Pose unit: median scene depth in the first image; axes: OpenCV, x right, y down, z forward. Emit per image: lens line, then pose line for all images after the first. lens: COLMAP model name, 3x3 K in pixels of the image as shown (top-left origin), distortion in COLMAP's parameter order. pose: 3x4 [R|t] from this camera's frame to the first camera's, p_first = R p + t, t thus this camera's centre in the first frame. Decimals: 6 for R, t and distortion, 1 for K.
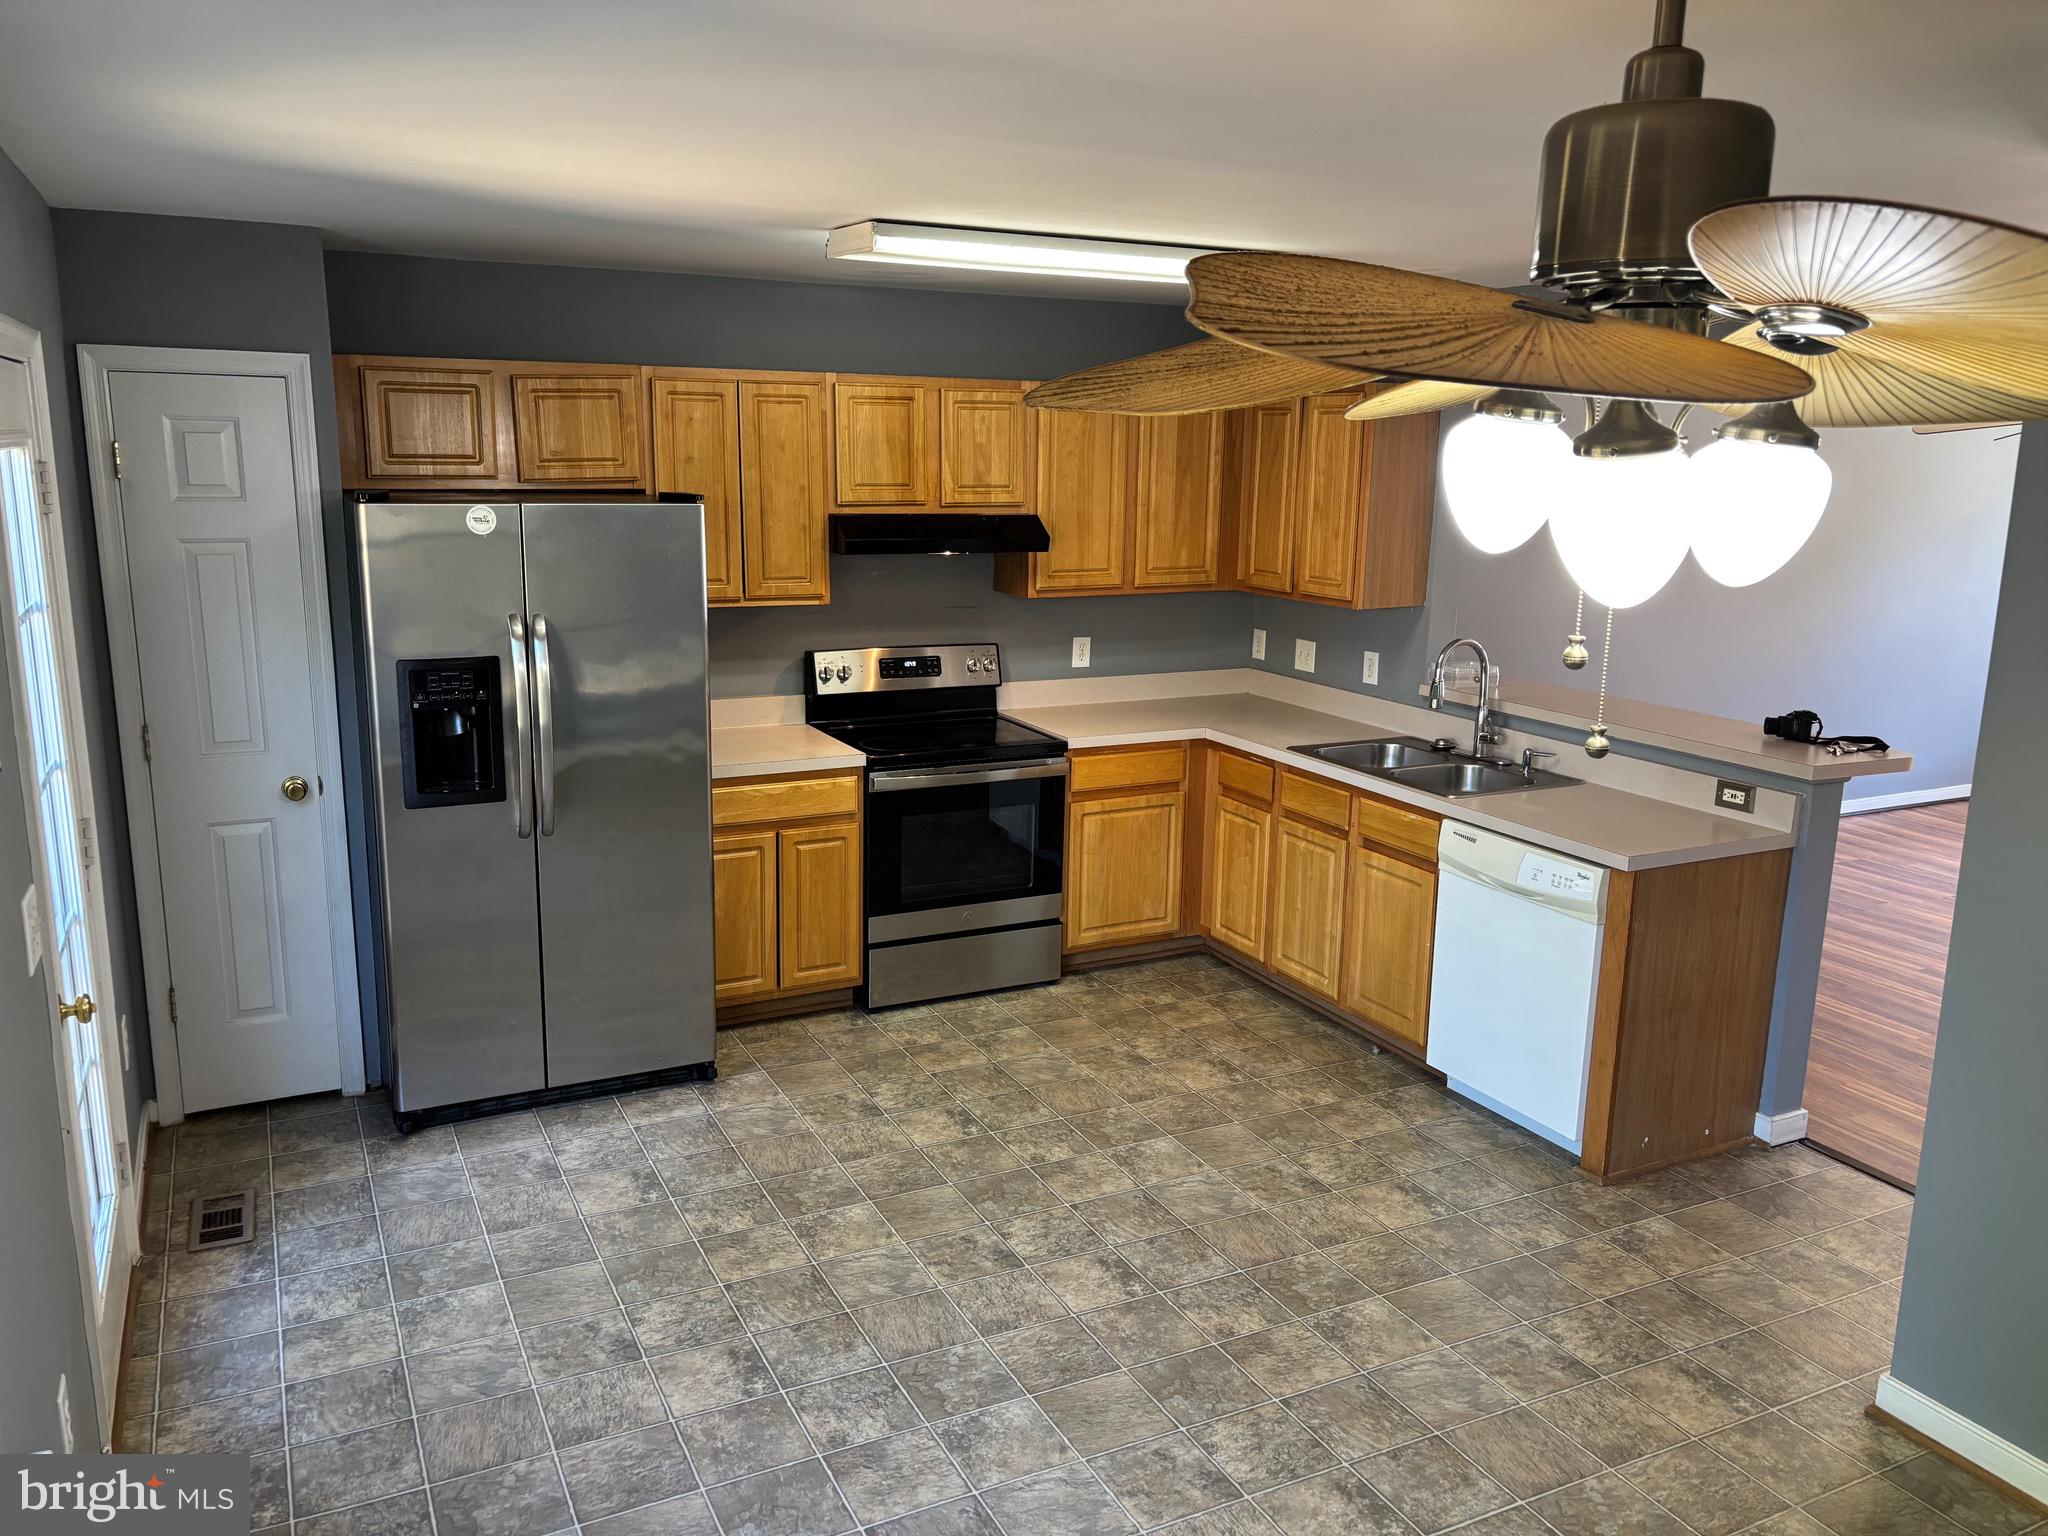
lens RADIAL K [[1543.0, 0, 1017.6], [0, 1543.0, 786.1], [0, 0, 1]] dist [0.058443, -0.069048]
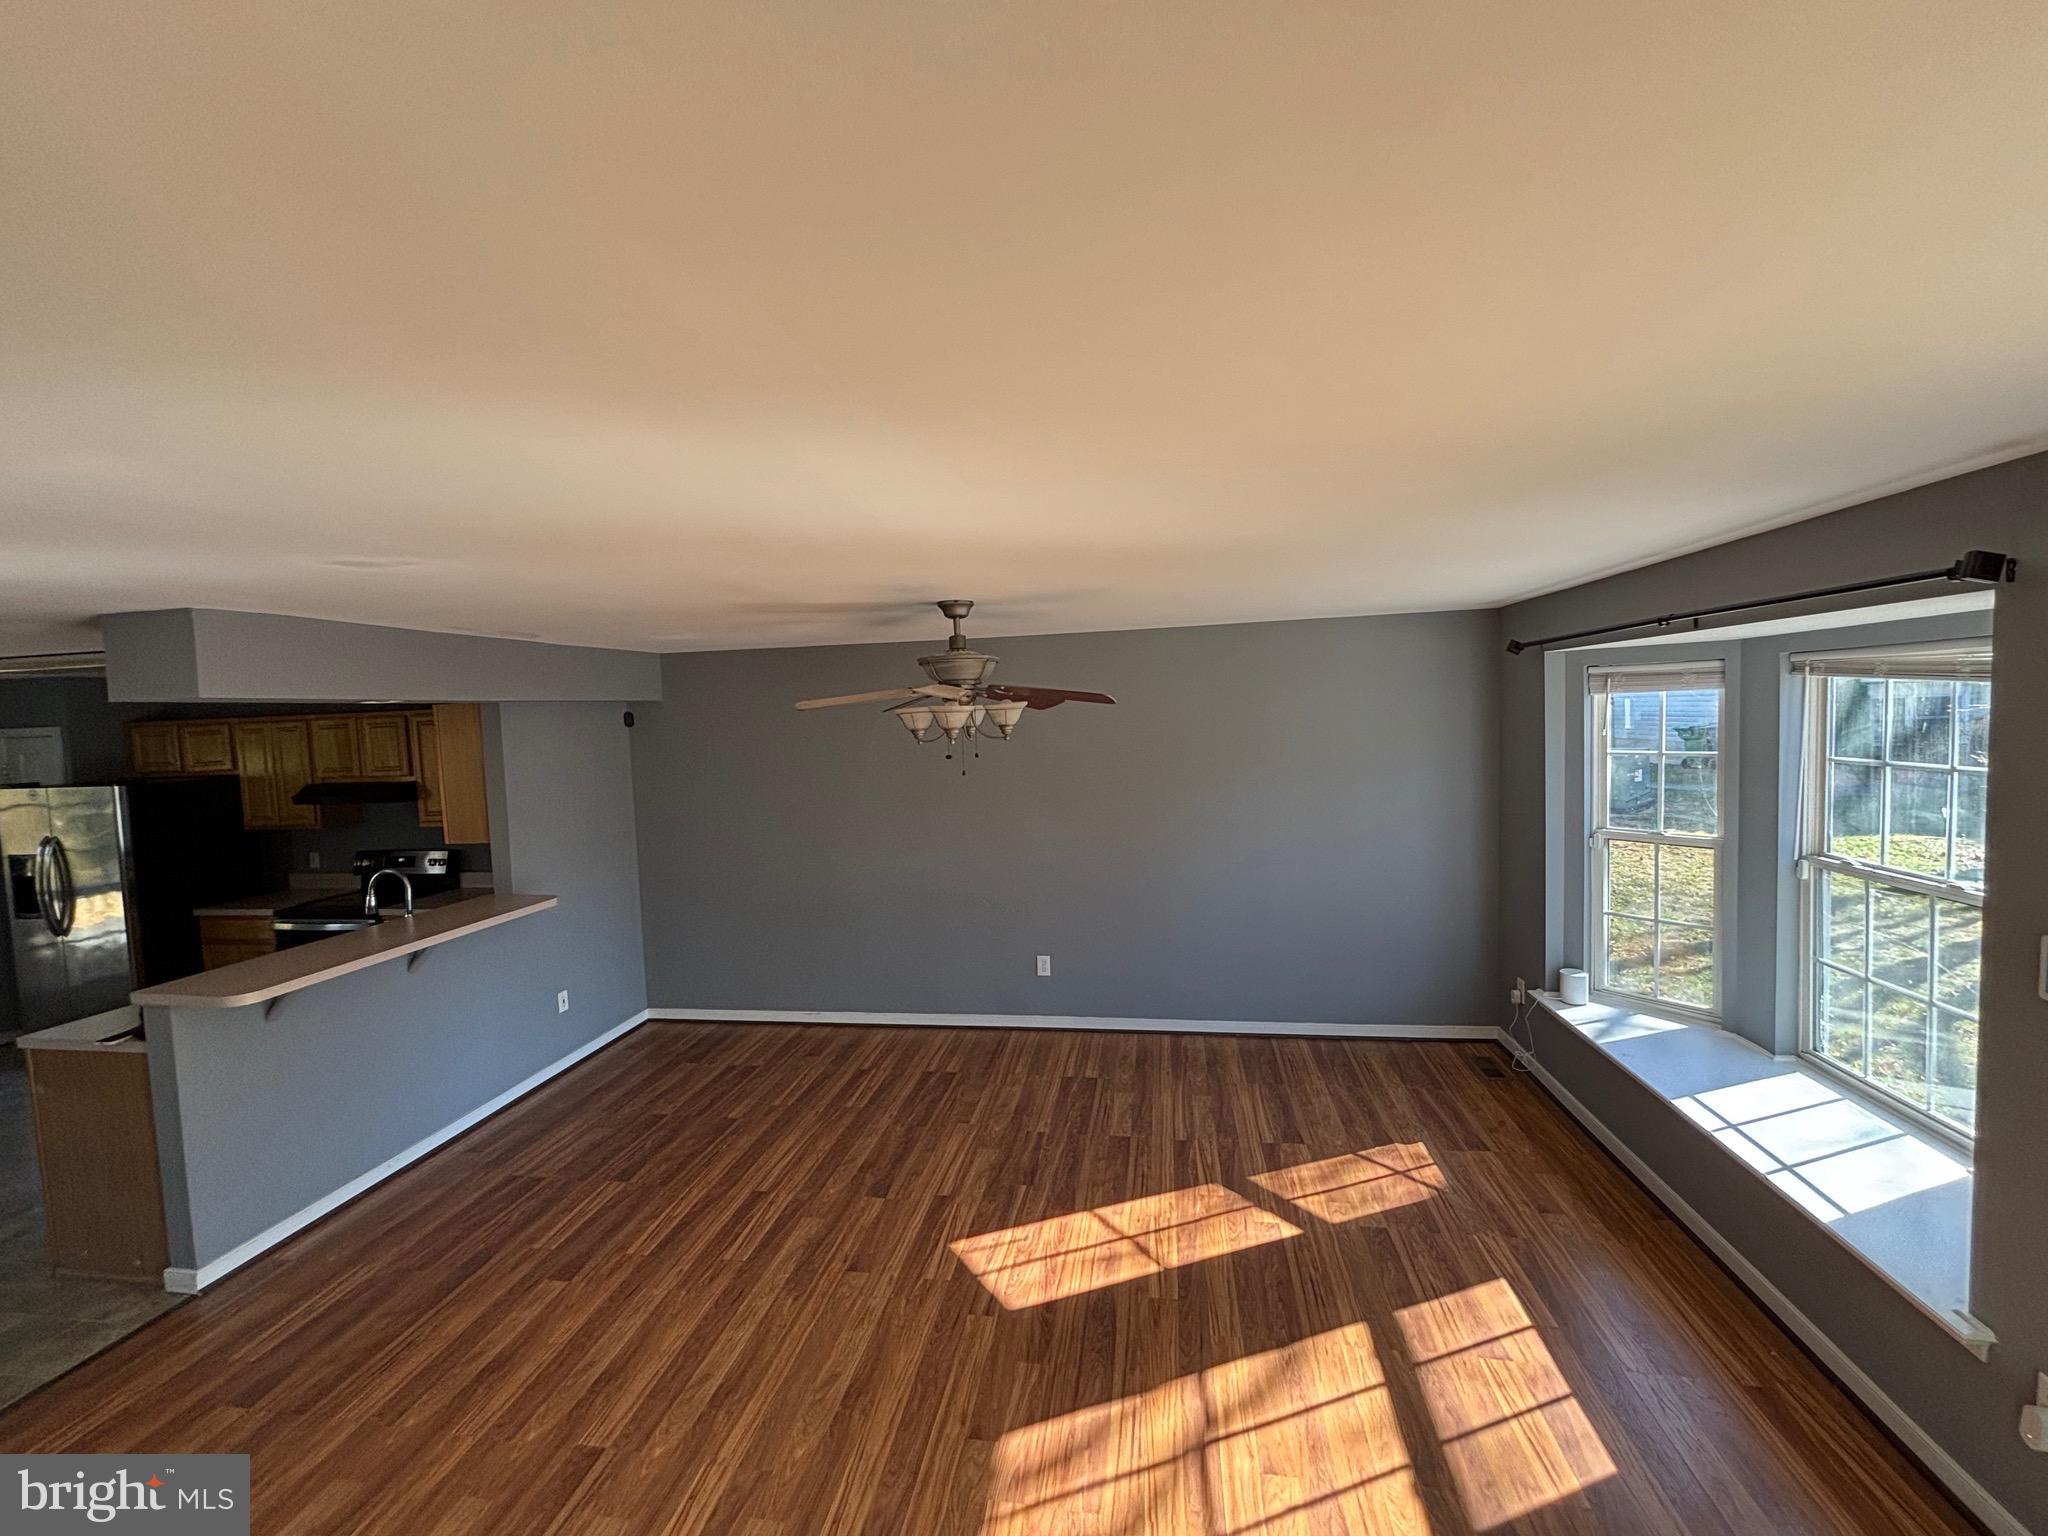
lens RADIAL K [[831.3, 0, 1019.4], [0, 831.3, 754.3], [0, 0, 1]] dist [0.009886, 0.000156]
pose [[0.798490, -0.014611, -0.601830, 1.271934], [-0.079801, 0.988314, -0.129872, -0.149433], [0.596695, 0.151728, 0.787993, 0.705224]]
